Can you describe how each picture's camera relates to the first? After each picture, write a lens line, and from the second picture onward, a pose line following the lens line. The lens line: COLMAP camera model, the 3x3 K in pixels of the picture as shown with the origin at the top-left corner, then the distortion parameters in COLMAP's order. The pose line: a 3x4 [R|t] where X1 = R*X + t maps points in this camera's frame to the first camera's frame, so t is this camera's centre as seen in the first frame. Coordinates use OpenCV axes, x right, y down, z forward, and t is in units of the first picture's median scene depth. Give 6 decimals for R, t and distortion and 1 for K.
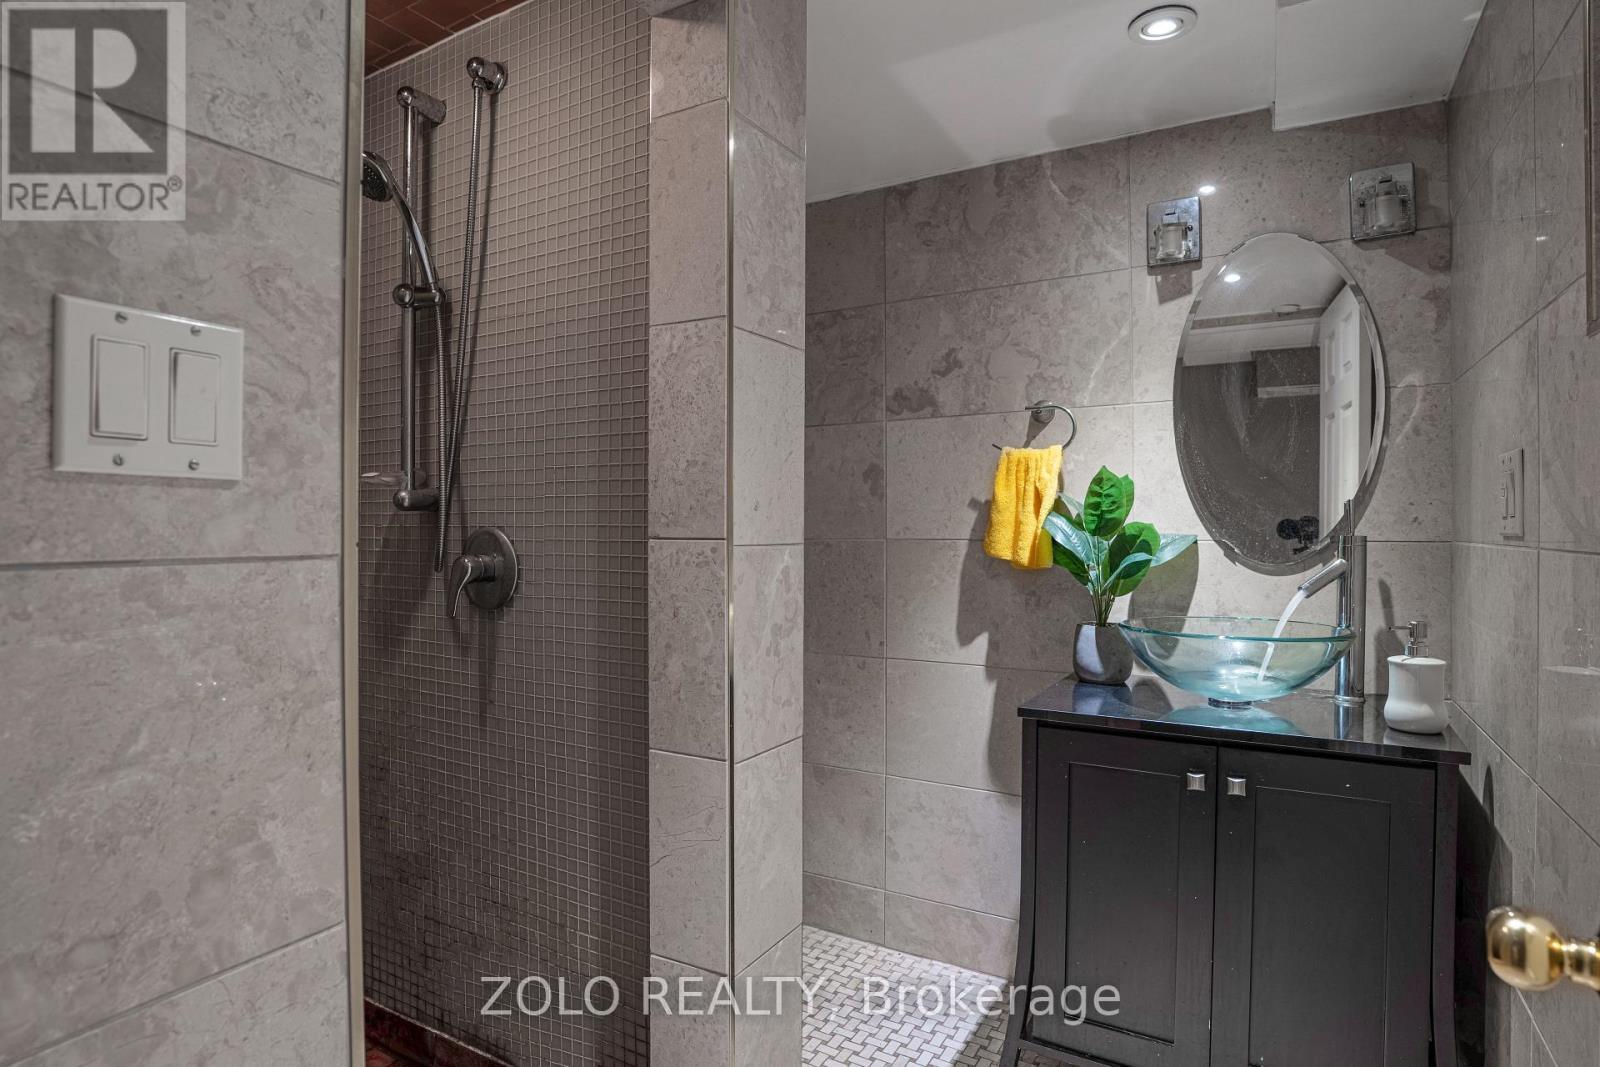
lens RADIAL K [[807.2, 0, 796.3], [0, 807.2, 530.8], [0, 0, 1]] dist [-0.066284, 0.027135]
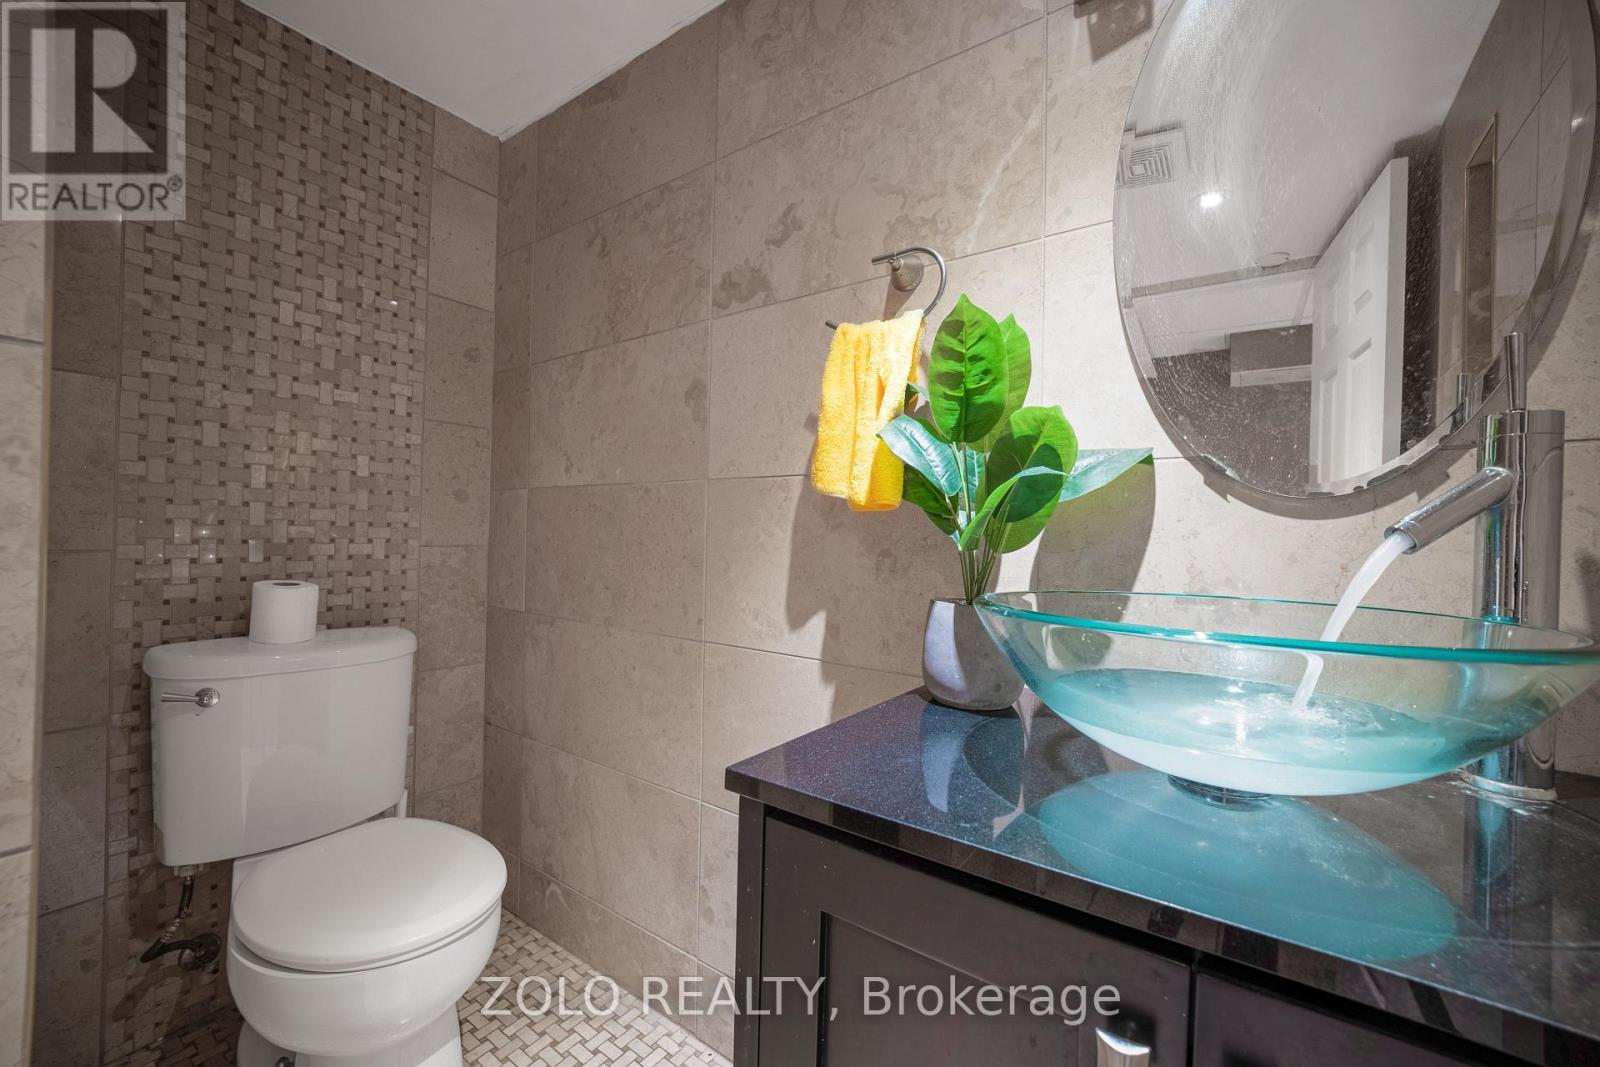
lens RADIAL K [[640.0, 0, 771.2], [0, 640.0, 528.3], [0, 0, 1]] dist [-0.019755, -0.000161]
pose [[0.995940, 0.025240, -0.086411, 0.245852], [-0.025864, 0.999647, -0.006117, 0.063307], [0.086226, 0.008327, 0.996241, 0.472991]]
